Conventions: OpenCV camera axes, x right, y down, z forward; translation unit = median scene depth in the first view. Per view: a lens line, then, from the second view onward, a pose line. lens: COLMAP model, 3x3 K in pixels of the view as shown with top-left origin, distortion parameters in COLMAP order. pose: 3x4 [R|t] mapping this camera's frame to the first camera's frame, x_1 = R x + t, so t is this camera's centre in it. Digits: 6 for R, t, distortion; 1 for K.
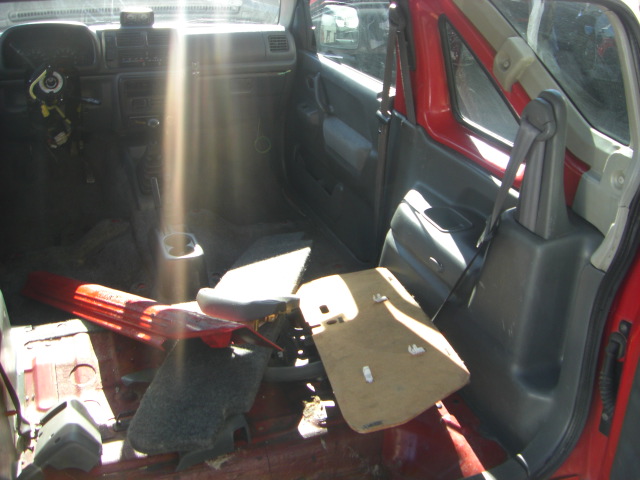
lens RADIAL K [[720.1, 0, 346.2], [0, 720.1, 207.0], [0, 0, 1]] dist [-0.194776, 0.158307]
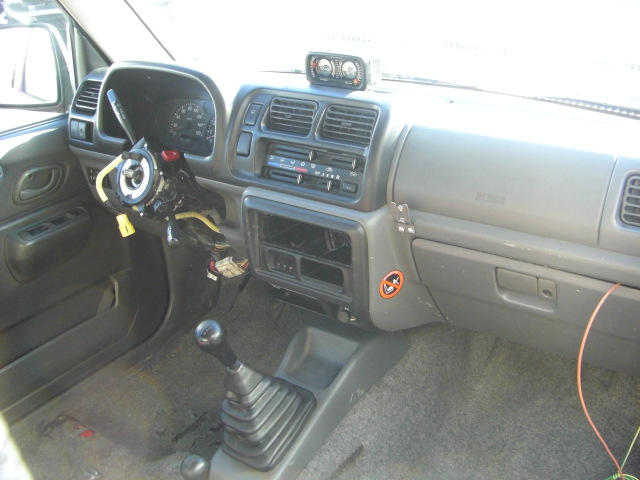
lens RADIAL K [[720.1, 0, 346.2], [0, 720.1, 207.0], [0, 0, 1]] dist [-0.194776, 0.158307]
pose [[0.553535, 0.258086, -0.791828, 0.089370], [-0.270748, 0.954893, 0.121965, -0.268485], [0.787588, 0.146874, 0.598442, 0.822776]]
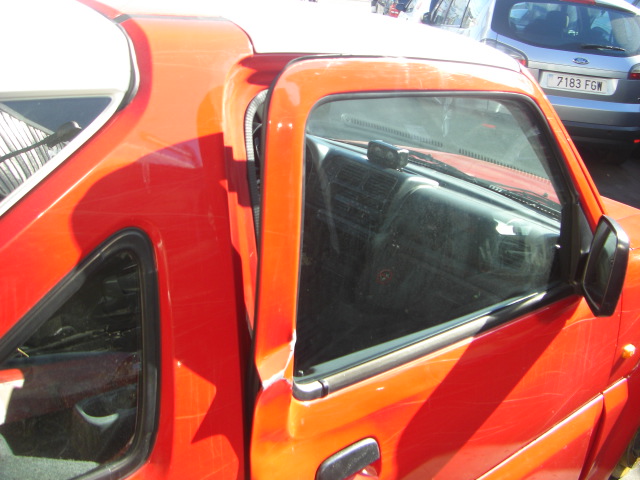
lens RADIAL K [[720.1, 0, 346.2], [0, 720.1, 207.0], [0, 0, 1]] dist [-0.194776, 0.158307]
pose [[0.373608, 0.285579, -0.882531, 0.452346], [-0.451850, 0.886943, 0.095722, -0.303717], [0.810091, 0.363010, 0.460408, 0.678606]]
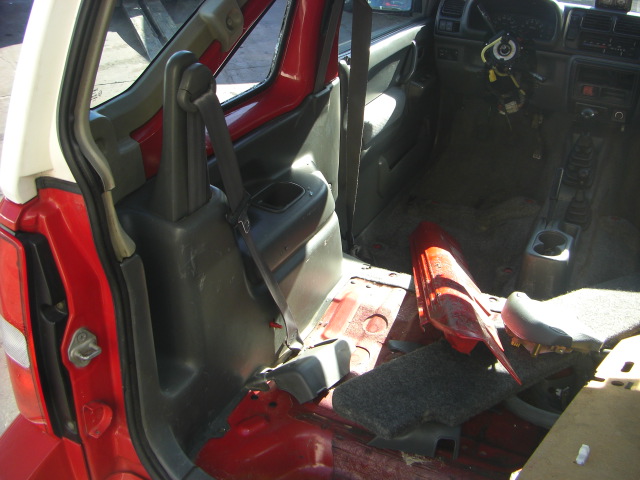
lens RADIAL K [[720.1, 0, 346.2], [0, 720.1, 207.0], [0, 0, 1]] dist [-0.194776, 0.158307]
pose [[0.689095, 0.301486, -0.658980, 0.162839], [-0.282814, 0.949124, 0.138490, -0.040573], [0.667206, 0.090936, 0.739301, 0.112737]]
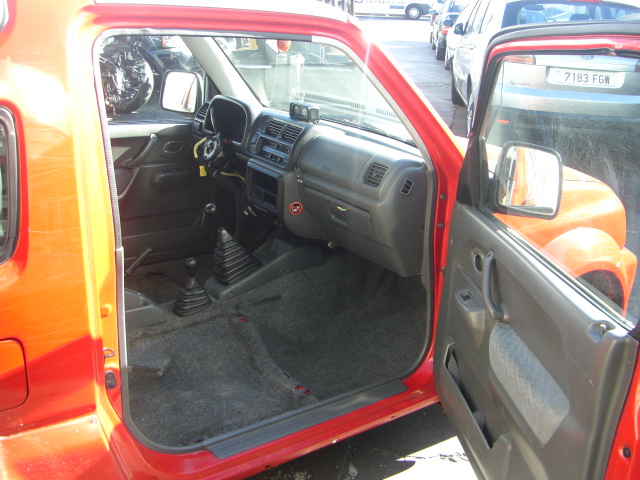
lens RADIAL K [[720.1, 0, 346.2], [0, 720.1, 207.0], [0, 0, 1]] dist [-0.194776, 0.158307]
pose [[0.268944, 0.246755, -0.931011, 0.725751], [-0.423096, 0.898635, 0.115953, -0.322702], [0.865251, 0.362722, 0.346083, 0.839332]]
